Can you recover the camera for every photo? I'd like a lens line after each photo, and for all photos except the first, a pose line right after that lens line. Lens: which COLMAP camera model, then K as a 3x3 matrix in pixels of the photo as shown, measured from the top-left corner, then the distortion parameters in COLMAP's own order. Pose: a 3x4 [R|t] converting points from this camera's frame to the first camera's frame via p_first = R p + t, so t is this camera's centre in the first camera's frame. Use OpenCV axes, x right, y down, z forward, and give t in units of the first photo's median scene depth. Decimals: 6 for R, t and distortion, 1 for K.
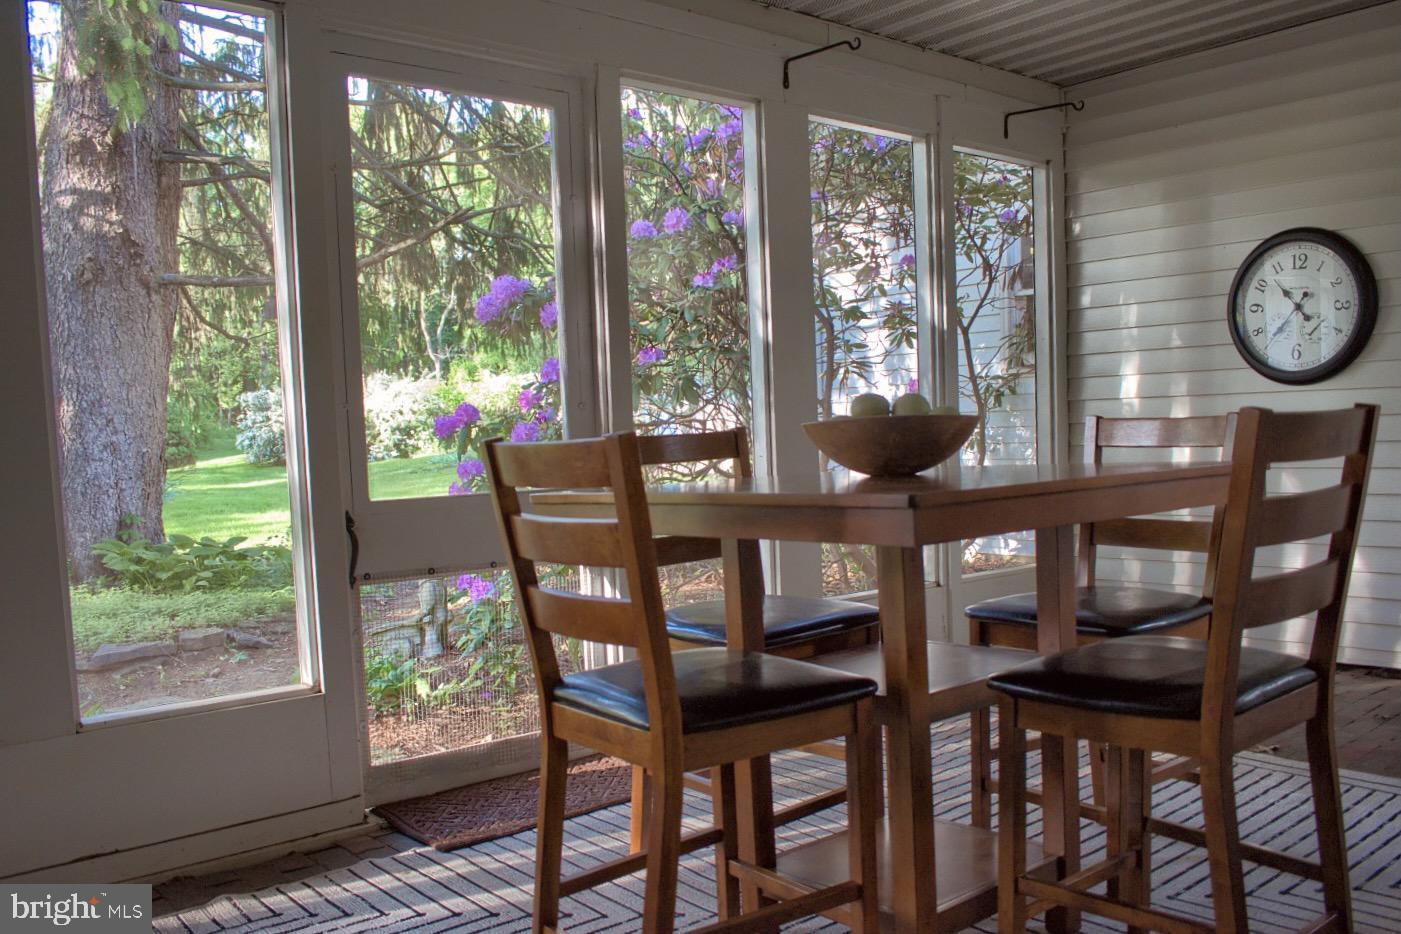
lens RADIAL K [[1156.0, 0, 707.9], [0, 1156.0, 528.1], [0, 0, 1]] dist [-0.039109, -0.006502]
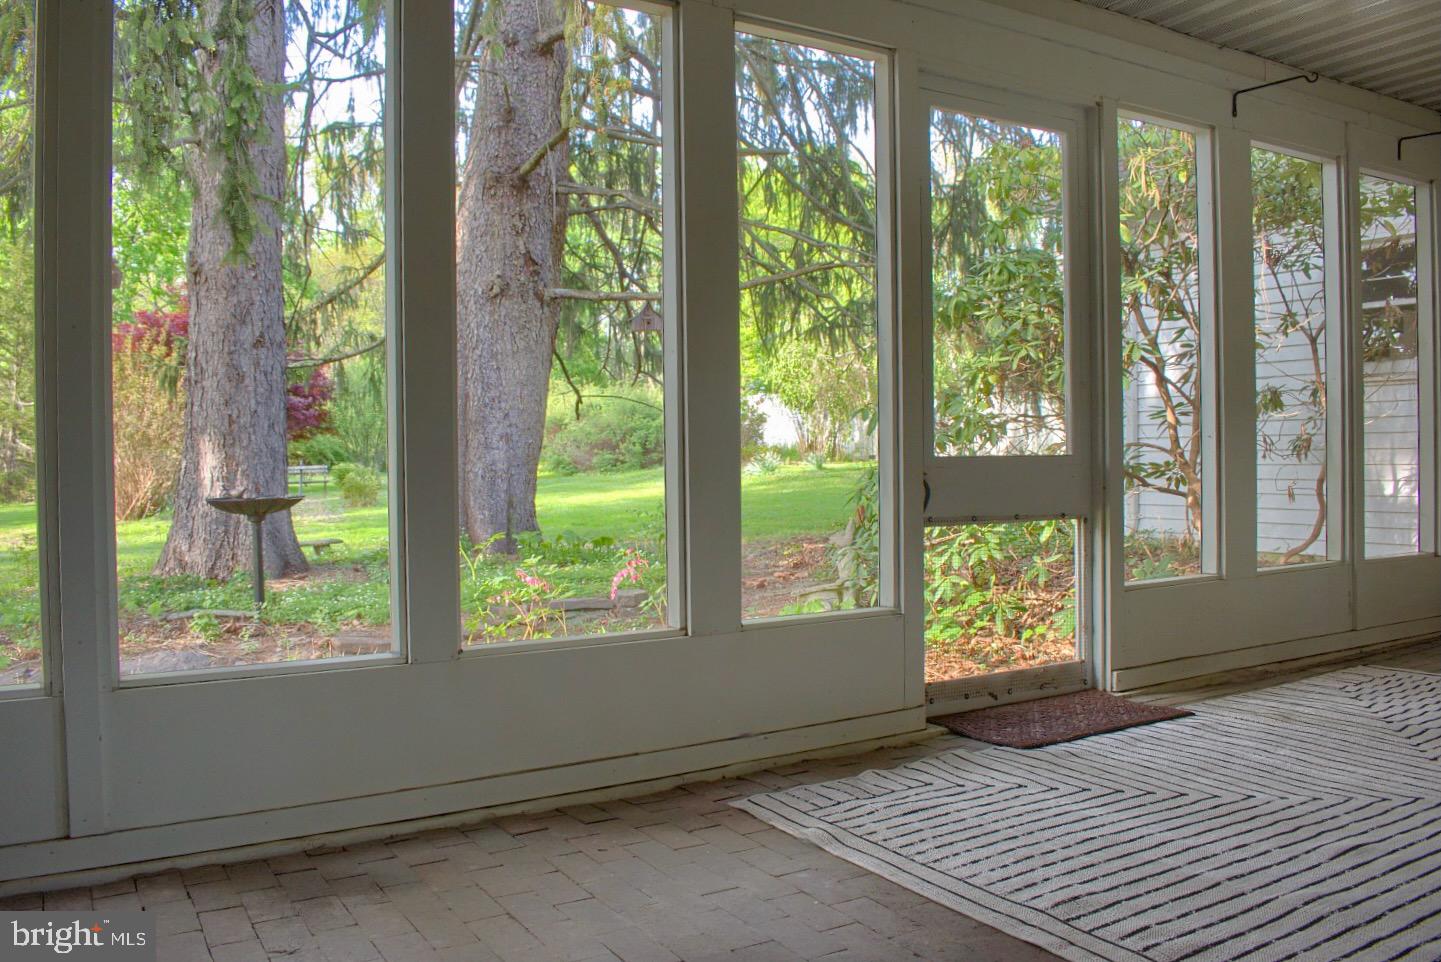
lens RADIAL K [[1108.1, 0, 720.5], [0, 1108.1, 481.0], [0, 0, 1]] dist [-0.044846, 0.001732]
pose [[0.987445, 0.024029, -0.156124, -0.194509], [-0.033281, 0.997824, -0.056917, 0.042726], [0.154417, 0.061398, 0.986096, -0.095097]]
